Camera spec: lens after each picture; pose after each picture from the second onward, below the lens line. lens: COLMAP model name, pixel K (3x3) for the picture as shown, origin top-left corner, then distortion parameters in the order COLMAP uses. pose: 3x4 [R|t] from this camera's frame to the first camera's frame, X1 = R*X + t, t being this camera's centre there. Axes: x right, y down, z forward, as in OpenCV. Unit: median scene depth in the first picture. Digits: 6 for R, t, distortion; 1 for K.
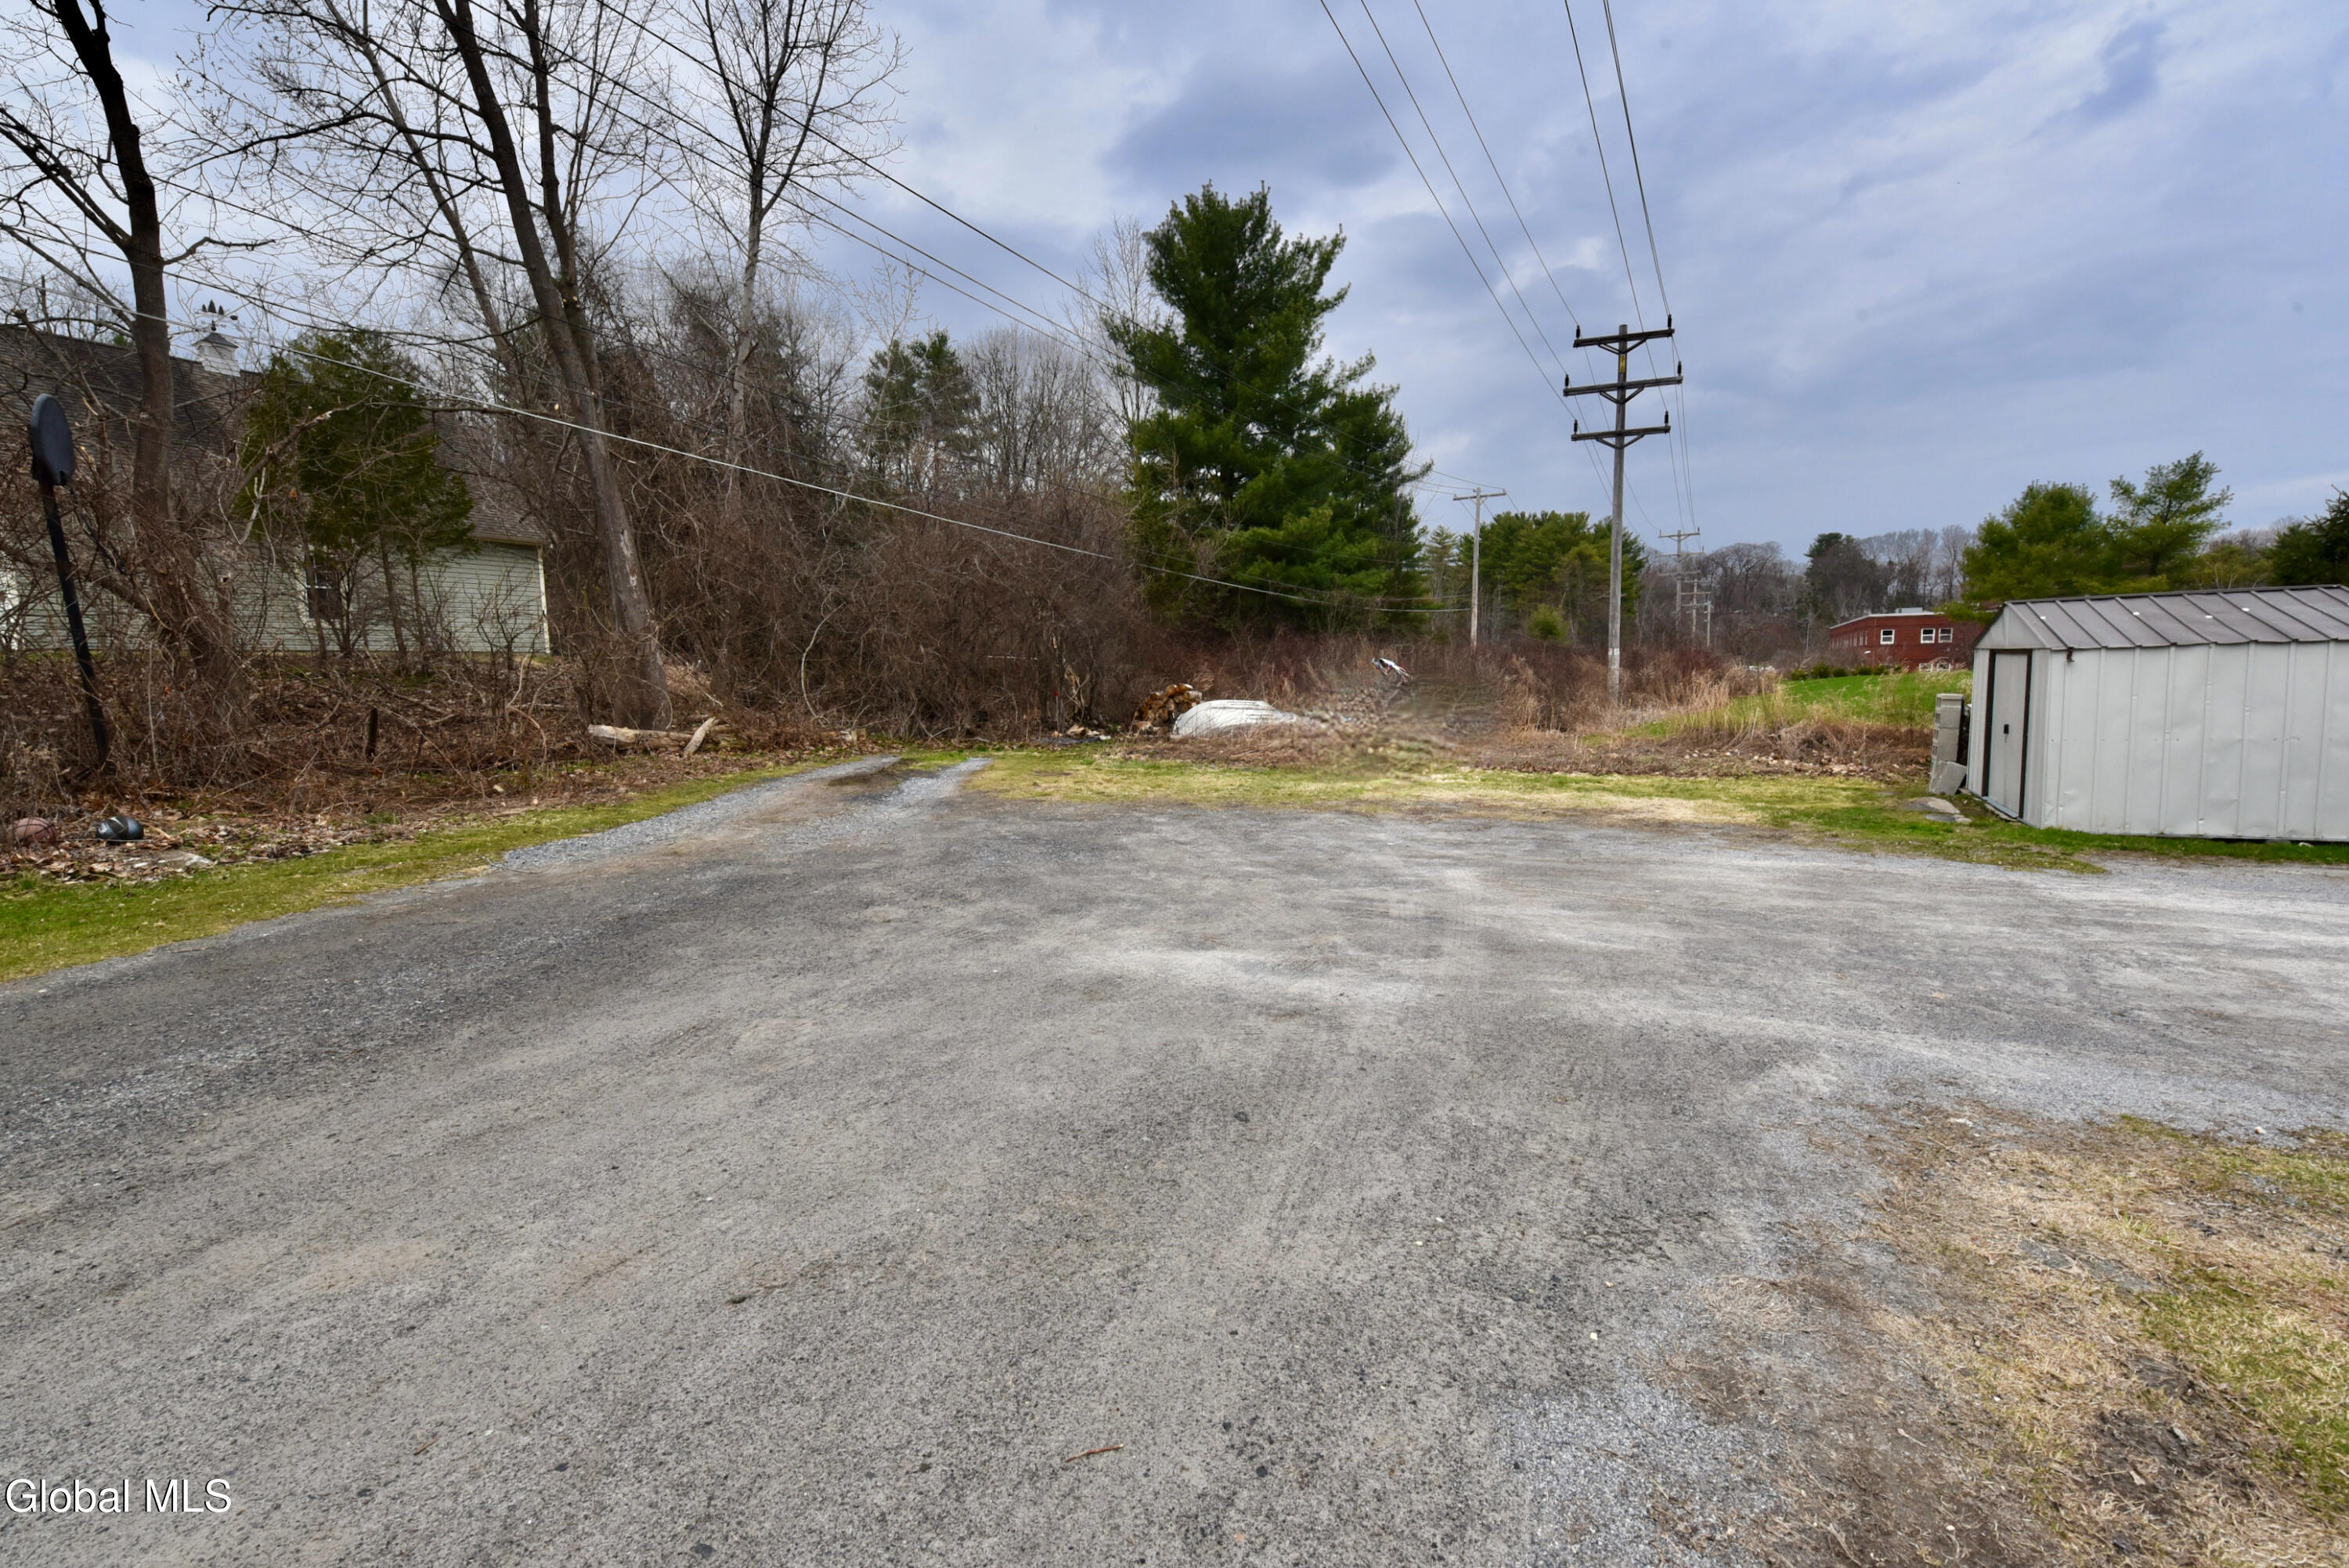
lens RADIAL K [[983.9, 0, 1185.4], [0, 983.9, 786.3], [0, 0, 1]] dist [-0.013792, -0.004051]
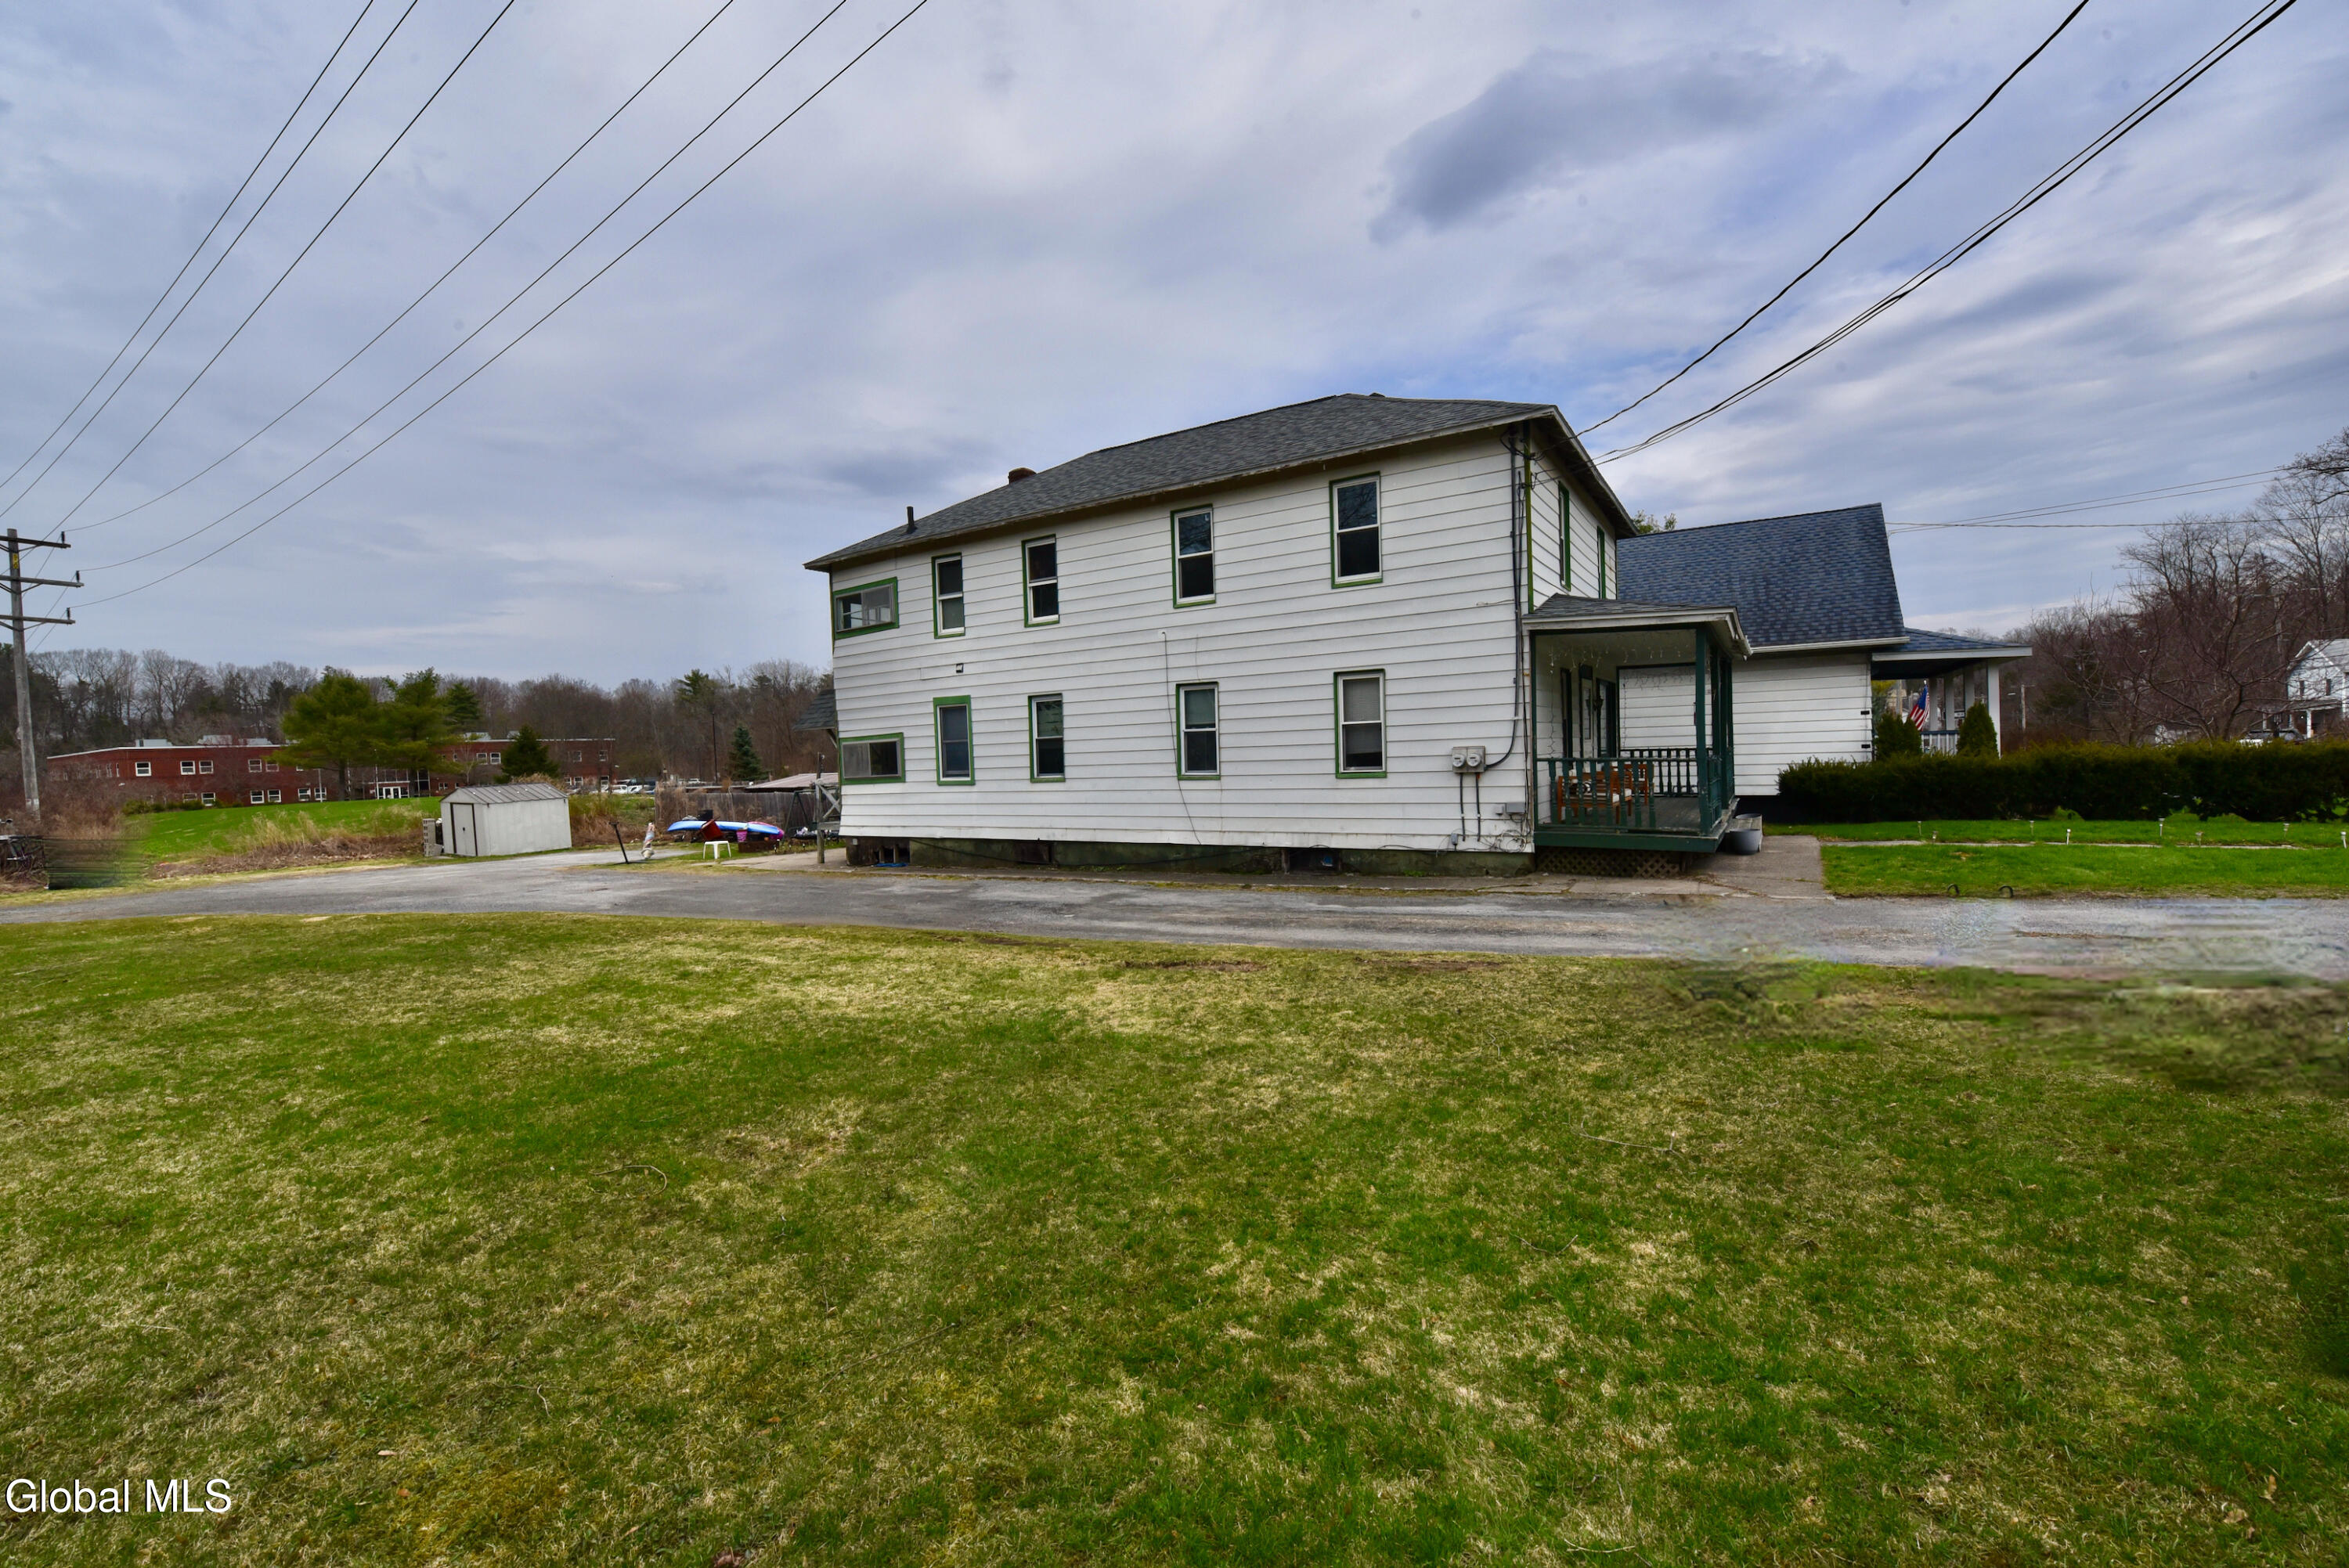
lens RADIAL K [[1022.5, 0, 1171.9], [0, 1022.5, 796.3], [0, 0, 1]] dist [-0.003519, -0.000186]
pose [[0.106808, -0.033424, 0.993718, -0.593449], [0.146808, 0.989011, 0.017486, 0.031479], [-0.983382, 0.144018, 0.110541, -0.439656]]
